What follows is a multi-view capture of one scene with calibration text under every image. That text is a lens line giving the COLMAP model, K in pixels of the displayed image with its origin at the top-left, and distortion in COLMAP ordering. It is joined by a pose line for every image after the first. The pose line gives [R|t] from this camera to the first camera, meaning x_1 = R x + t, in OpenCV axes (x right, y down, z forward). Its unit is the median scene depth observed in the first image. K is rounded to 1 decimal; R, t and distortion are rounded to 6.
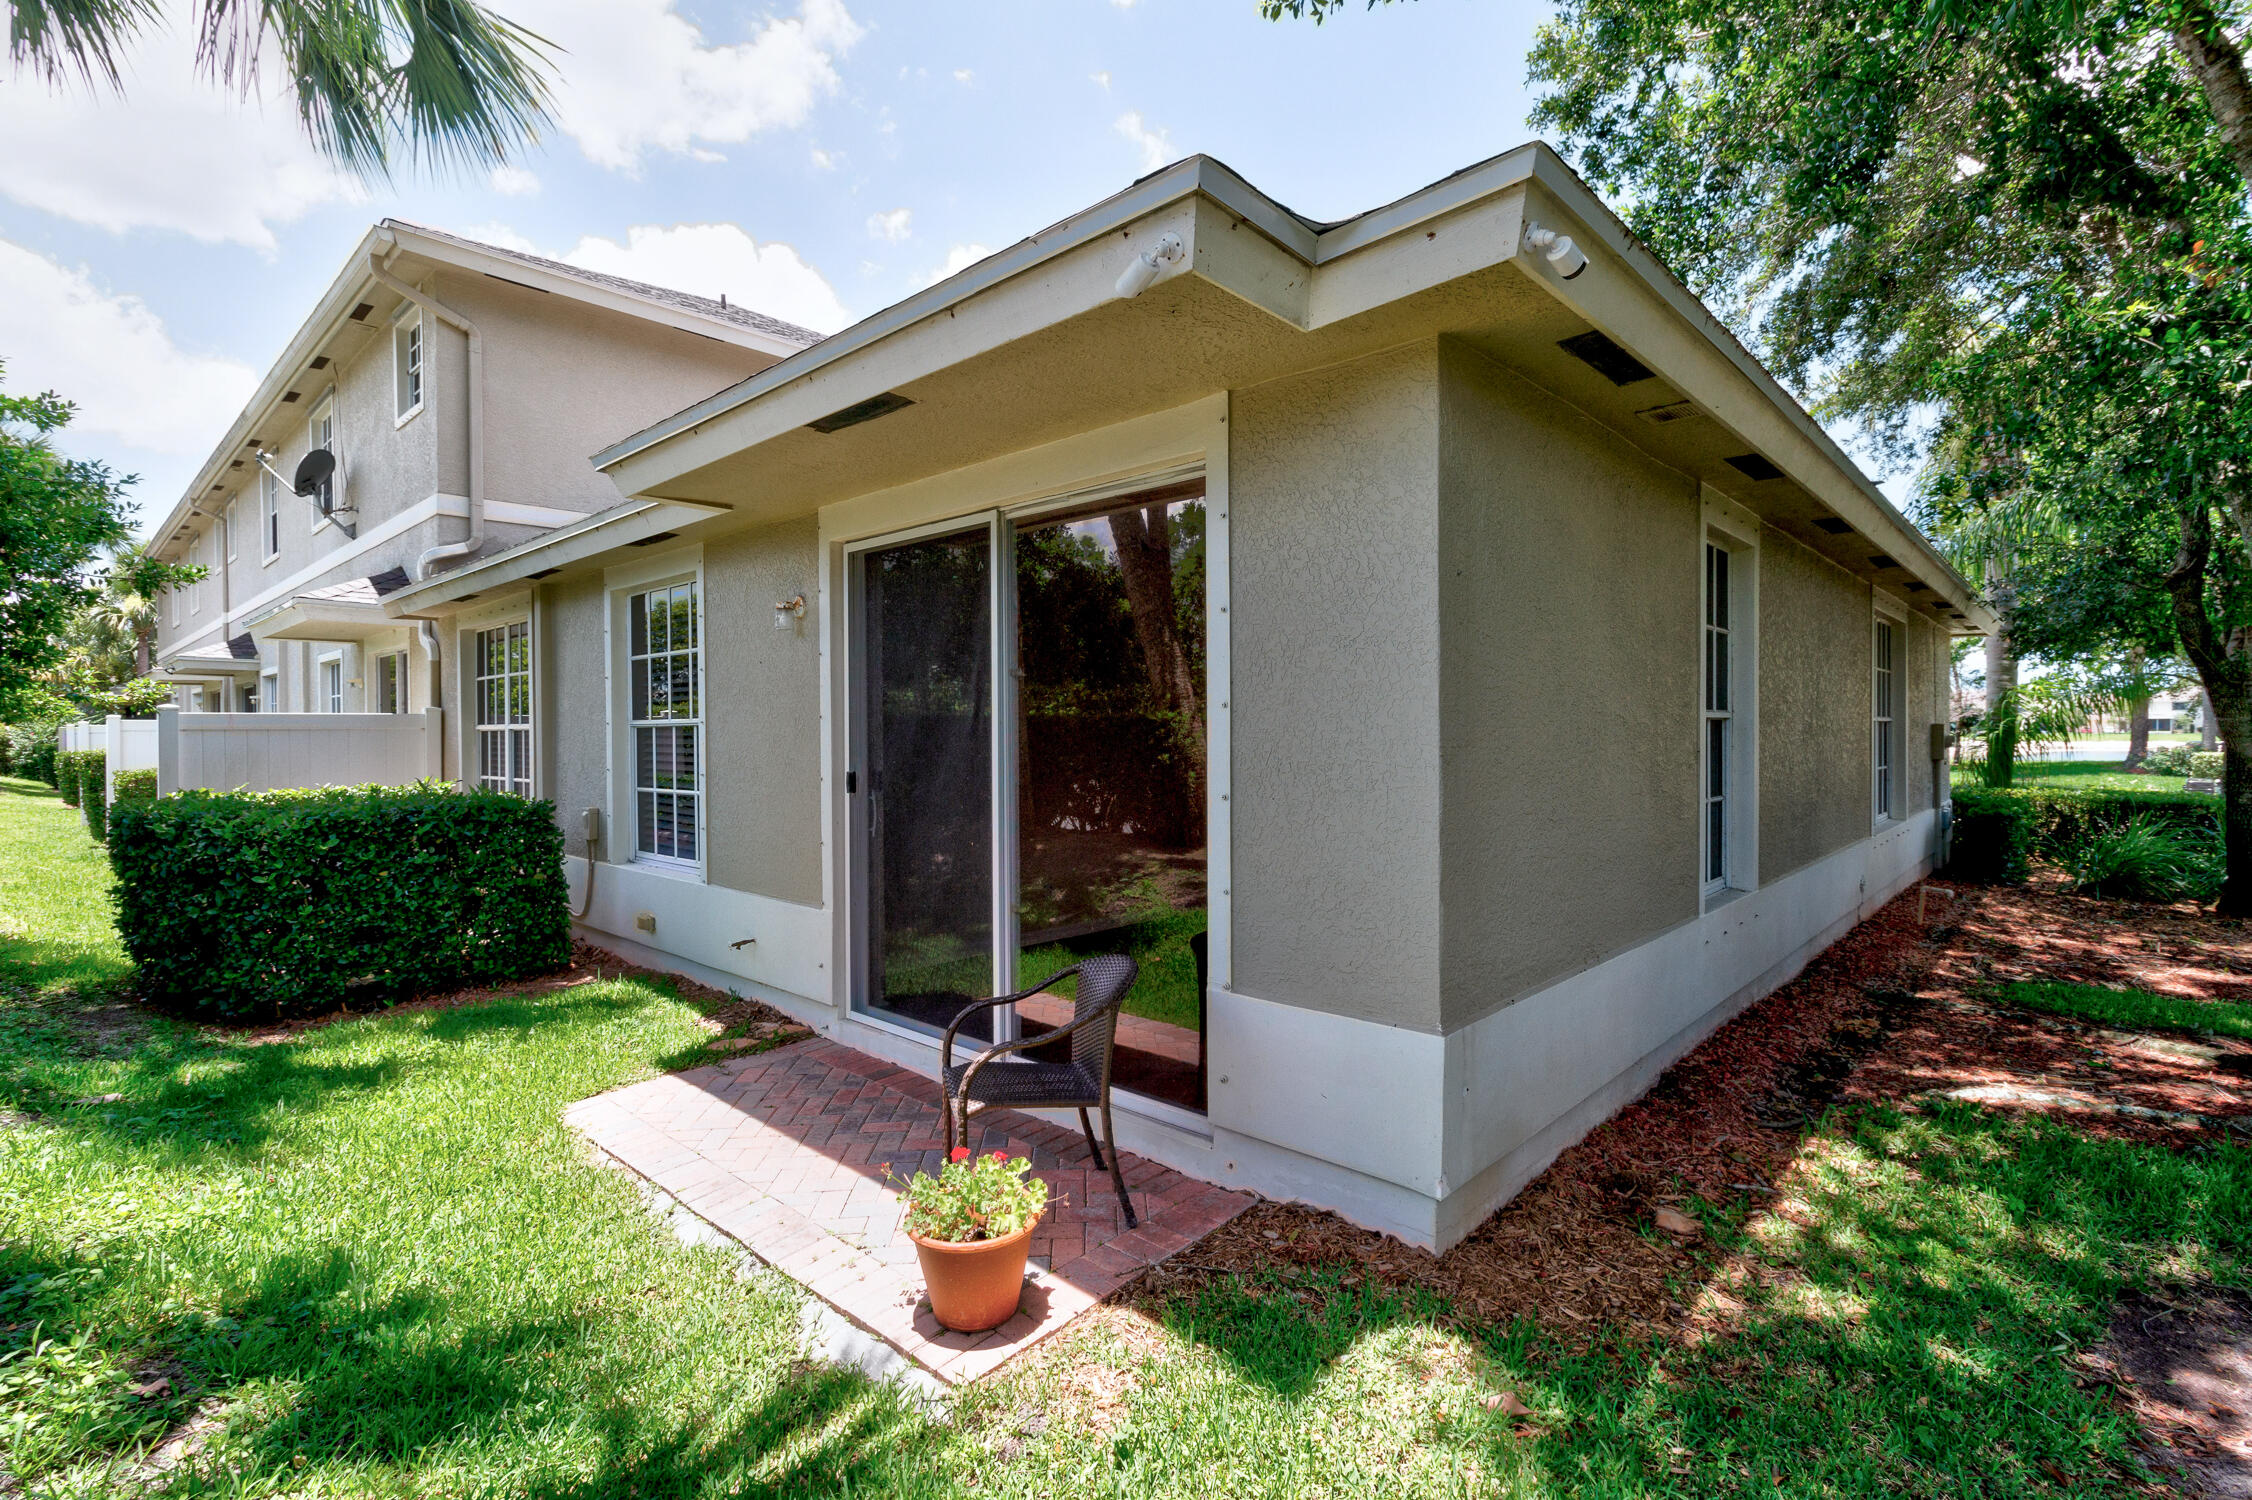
lens RADIAL K [[1061.2, 0, 1130.4], [0, 1061.2, 748.0], [0, 0, 1]] dist [-0.000660, 0.000445]
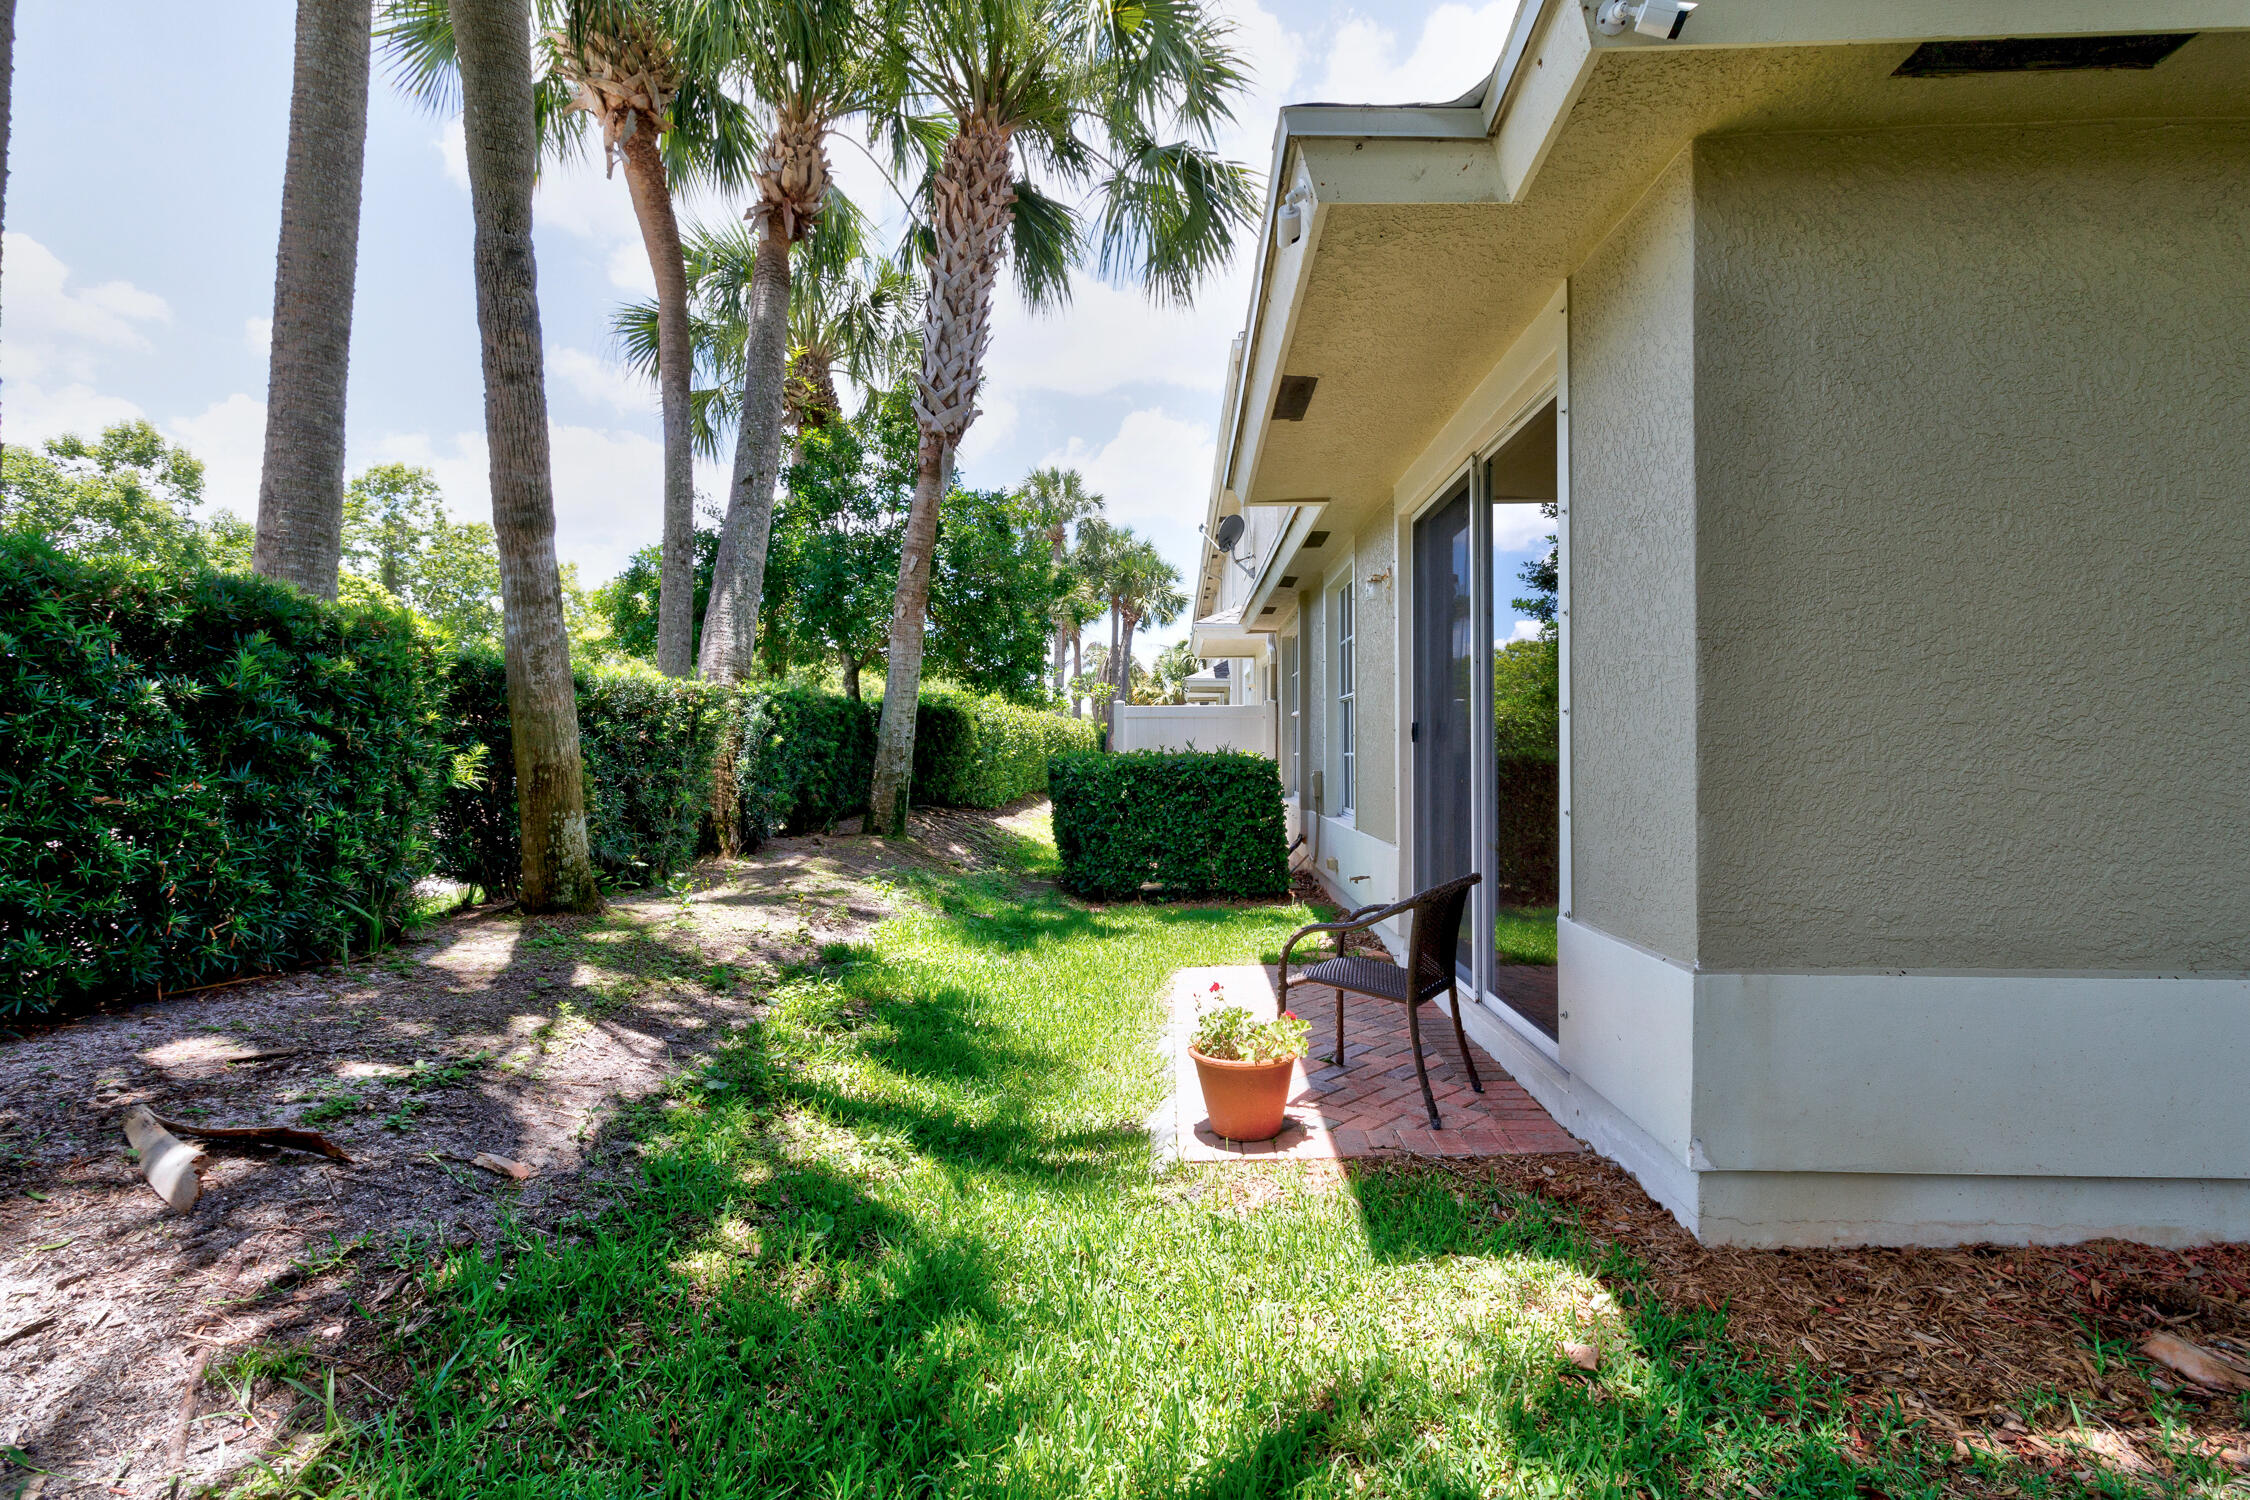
lens RADIAL K [[1060.3, 0, 1119.2], [0, 1060.3, 749.1], [0, 0, 1]] dist [-0.000660, 0.000445]
pose [[0.643328, 0.004618, -0.765577, 0.446781], [-0.018173, 0.999792, -0.009240, 0.077342], [0.765375, 0.019857, 0.643278, 0.078426]]
